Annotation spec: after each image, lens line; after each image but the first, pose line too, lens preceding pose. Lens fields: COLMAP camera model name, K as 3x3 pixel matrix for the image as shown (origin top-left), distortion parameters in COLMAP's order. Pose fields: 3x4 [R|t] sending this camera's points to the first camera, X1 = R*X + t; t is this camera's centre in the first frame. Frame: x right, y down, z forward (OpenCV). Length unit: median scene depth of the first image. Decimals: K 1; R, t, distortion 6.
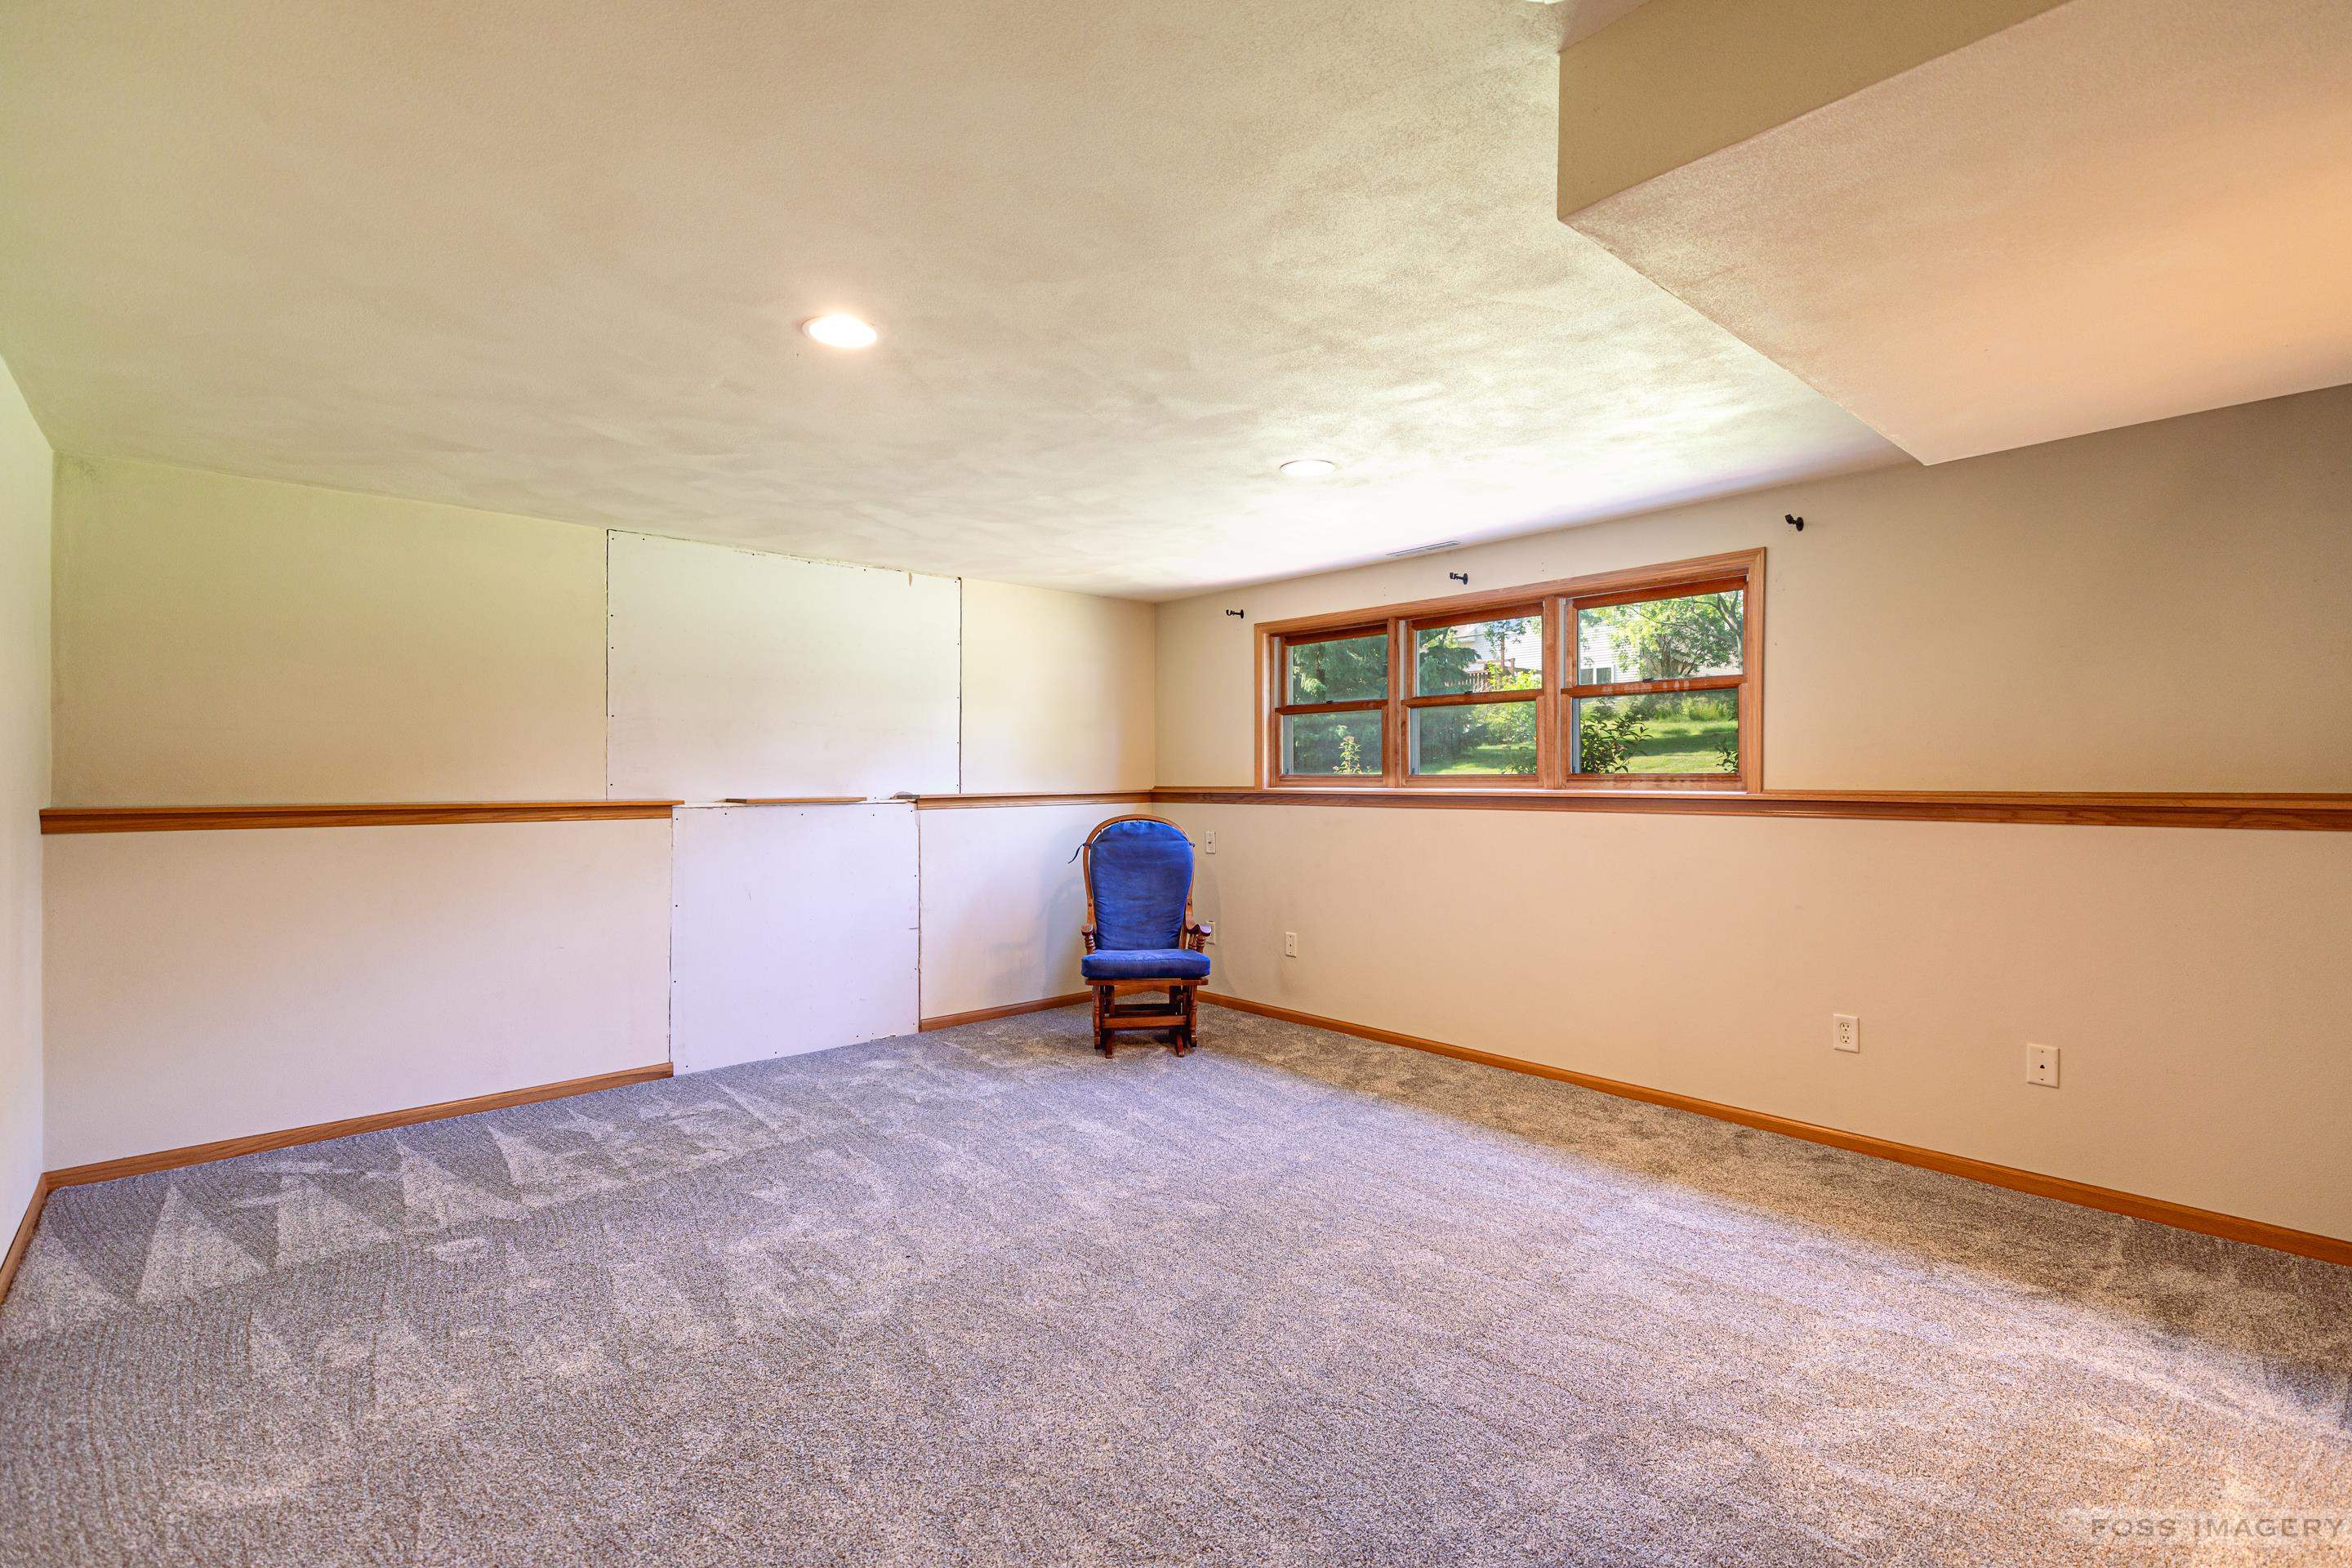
lens RADIAL K [[1088.6, 0, 1198.8], [0, 1088.6, 788.3], [0, 0, 1]] dist [0.006474, -0.000628]
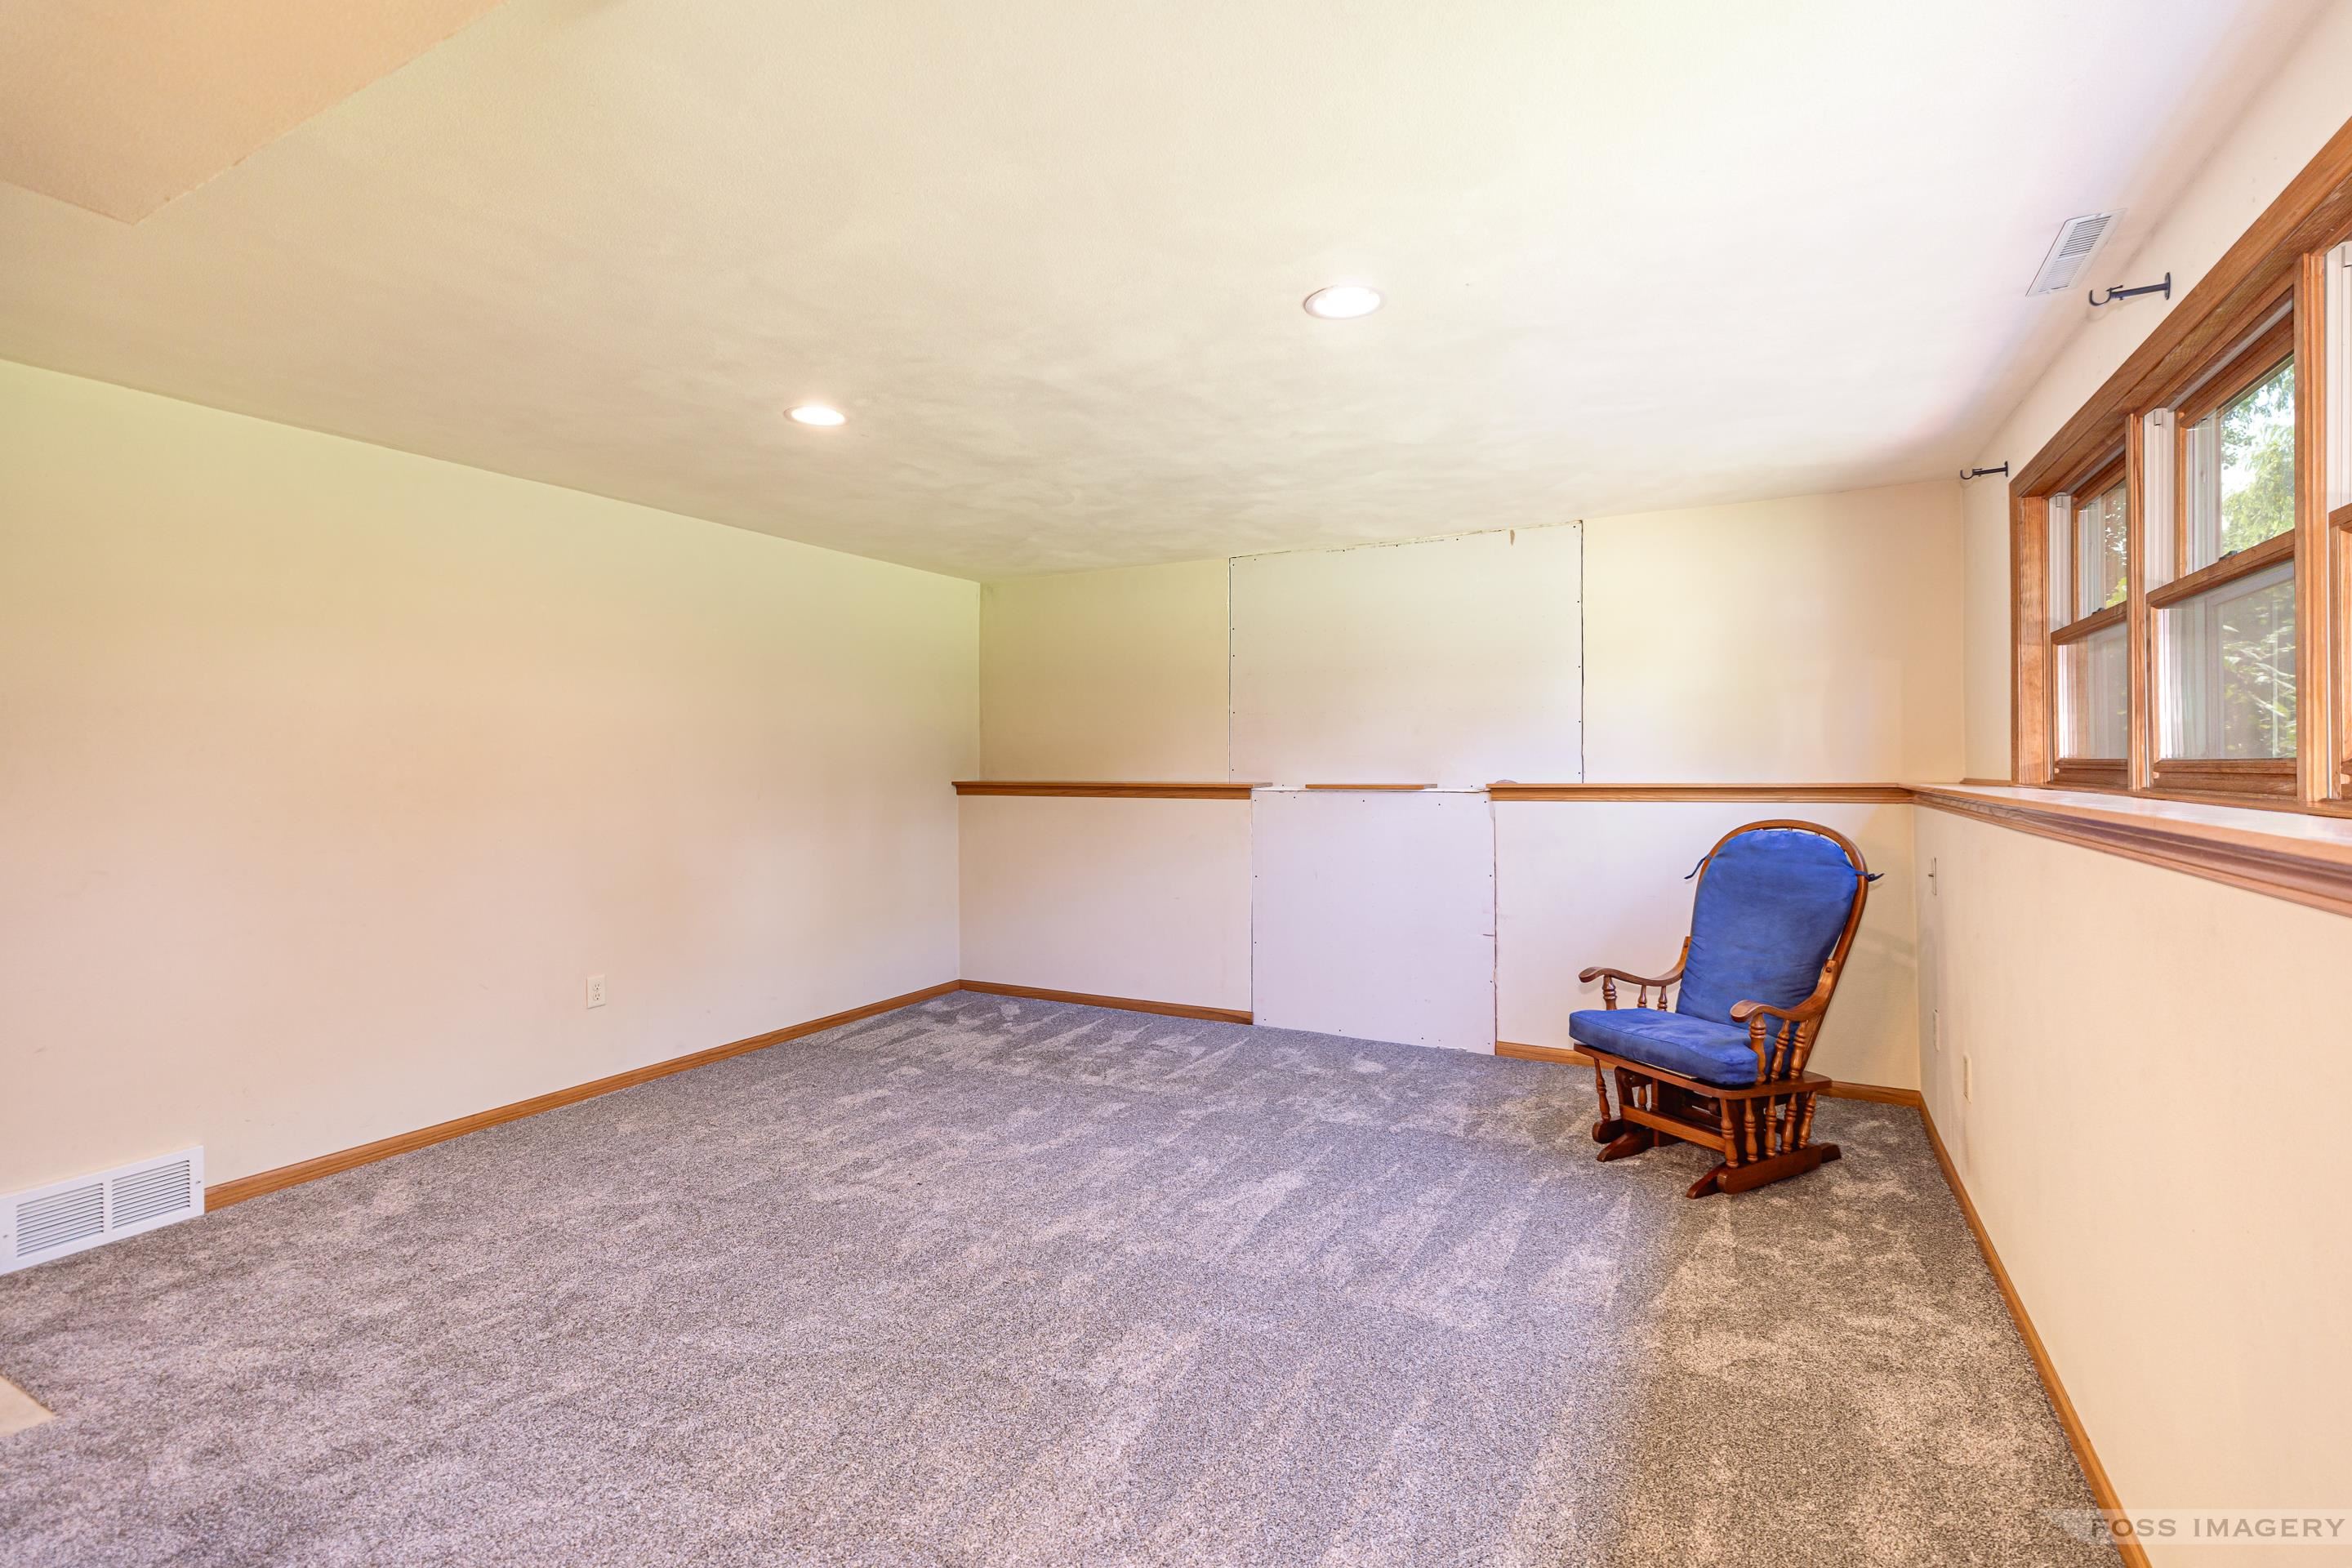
lens RADIAL K [[1088.6, 0, 1199.4], [0, 1088.6, 760.0], [0, 0, 1]] dist [0.006474, -0.000628]
pose [[0.318600, -0.000938, -0.947889, 0.568355], [-0.007803, 0.999963, -0.003612, -0.009075], [0.947857, 0.008547, 0.318581, 0.565880]]
